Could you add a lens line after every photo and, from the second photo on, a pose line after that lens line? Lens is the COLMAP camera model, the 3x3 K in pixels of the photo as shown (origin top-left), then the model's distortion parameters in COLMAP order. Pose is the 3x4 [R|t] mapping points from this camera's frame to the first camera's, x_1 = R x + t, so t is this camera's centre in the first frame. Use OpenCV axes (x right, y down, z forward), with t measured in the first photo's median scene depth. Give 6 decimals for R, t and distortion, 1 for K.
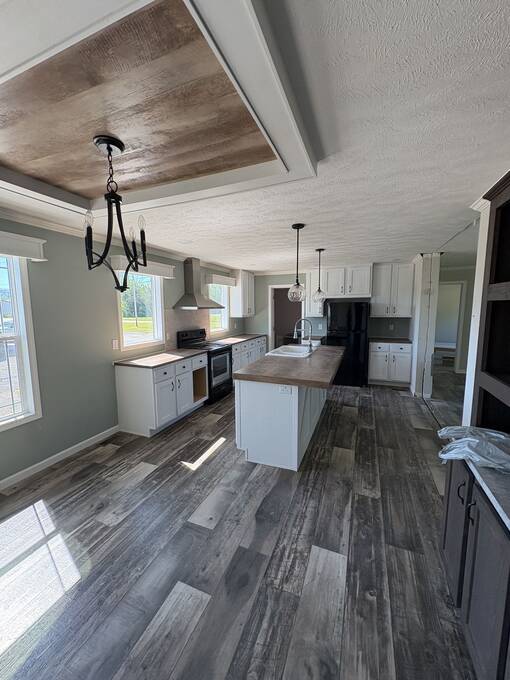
lens RADIAL K [[269.6, 0, 249.5], [0, 269.6, 341.8], [0, 0, 1]] dist [-0.011765, 0.000029]
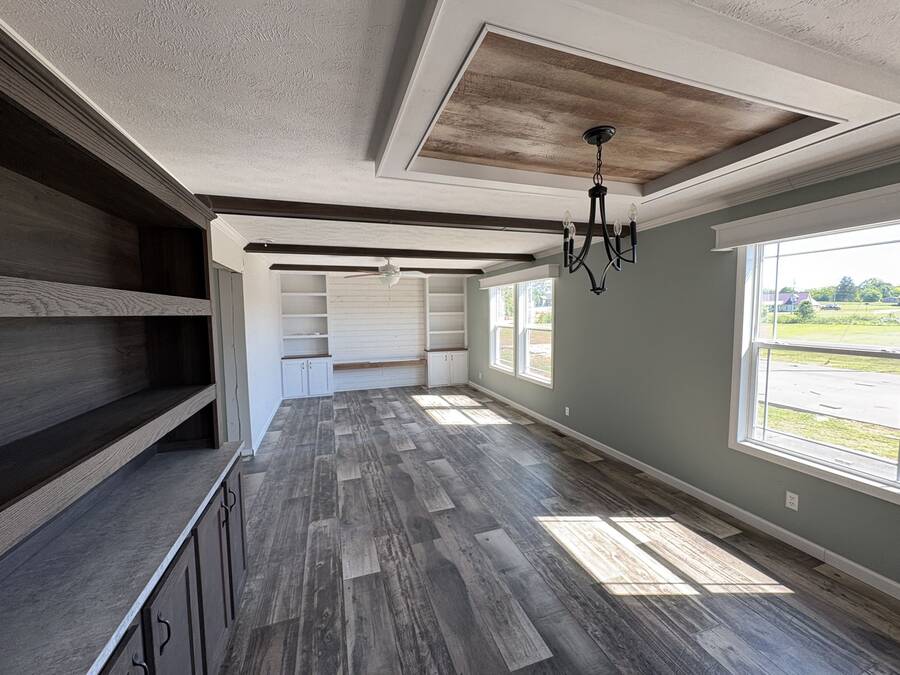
lens RADIAL K [[358.7, 0, 450.3], [0, 358.7, 335.7], [0, 0, 1]] dist [0.001728, -0.000408]
pose [[-0.744660, 0.067596, -0.664012, 0.753005], [-0.066922, 0.982283, 0.175045, -0.249480], [0.664081, 0.174786, -0.726943, 1.753151]]
